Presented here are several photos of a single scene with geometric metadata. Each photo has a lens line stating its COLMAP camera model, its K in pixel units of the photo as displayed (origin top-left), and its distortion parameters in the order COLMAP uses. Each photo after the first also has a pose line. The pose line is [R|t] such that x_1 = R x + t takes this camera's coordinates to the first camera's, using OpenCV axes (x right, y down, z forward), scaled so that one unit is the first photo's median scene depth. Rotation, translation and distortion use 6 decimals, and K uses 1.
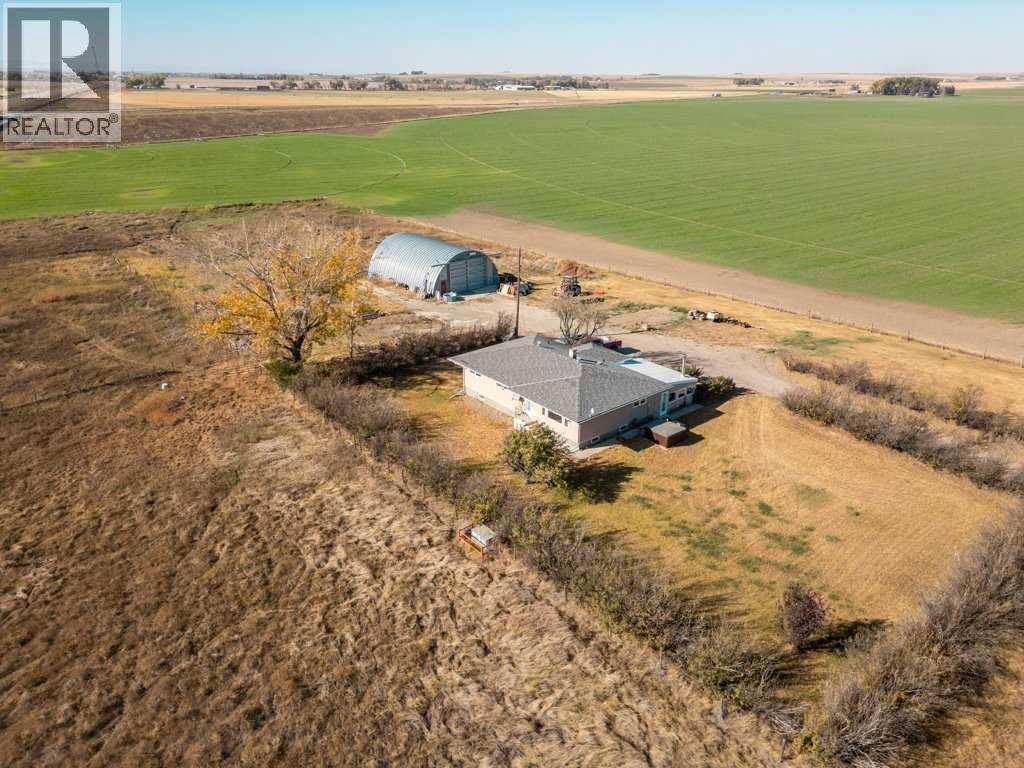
lens RADIAL K [[712.0, 0, 512.5], [0, 712.0, 384.3], [0, 0, 1]] dist [0.060437, -0.053921]
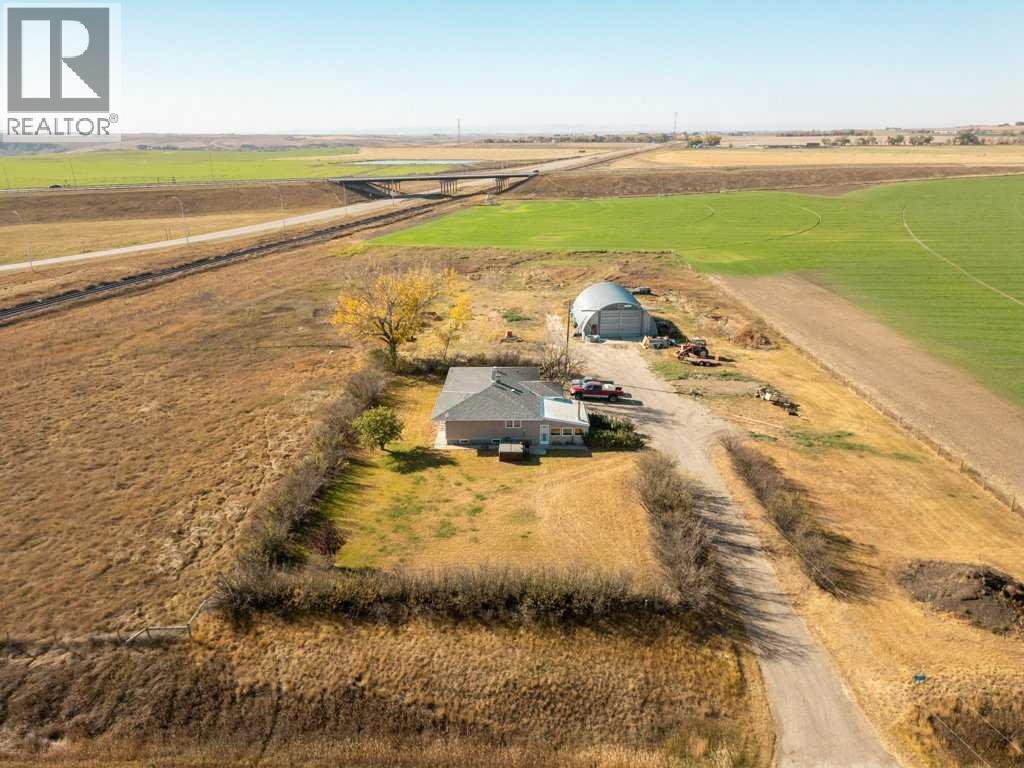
lens RADIAL K [[712.0, 0, 510.6], [0, 712.0, 387.2], [0, 0, 1]] dist [0.060437, -0.053921]
pose [[0.757370, 0.204721, -0.620064, 0.795799], [-0.244182, 0.969484, 0.021833, -0.055421], [0.605612, 0.134873, 0.784247, 0.020202]]
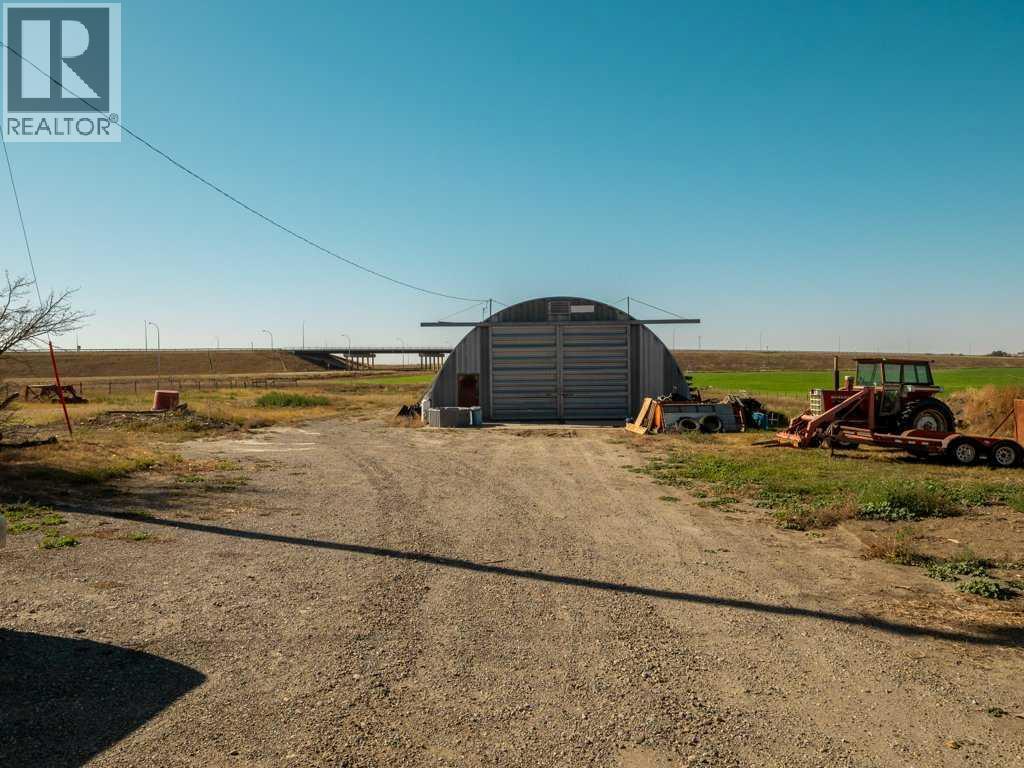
lens RADIAL K [[712.0, 0, 514.9], [0, 712.0, 381.2], [0, 0, 1]] dist [0.060437, -0.053921]
pose [[0.729526, -0.005212, -0.683933, 0.218081], [-0.246769, 0.930611, -0.270312, -0.082919], [0.637884, 0.365974, 0.677619, 1.147505]]
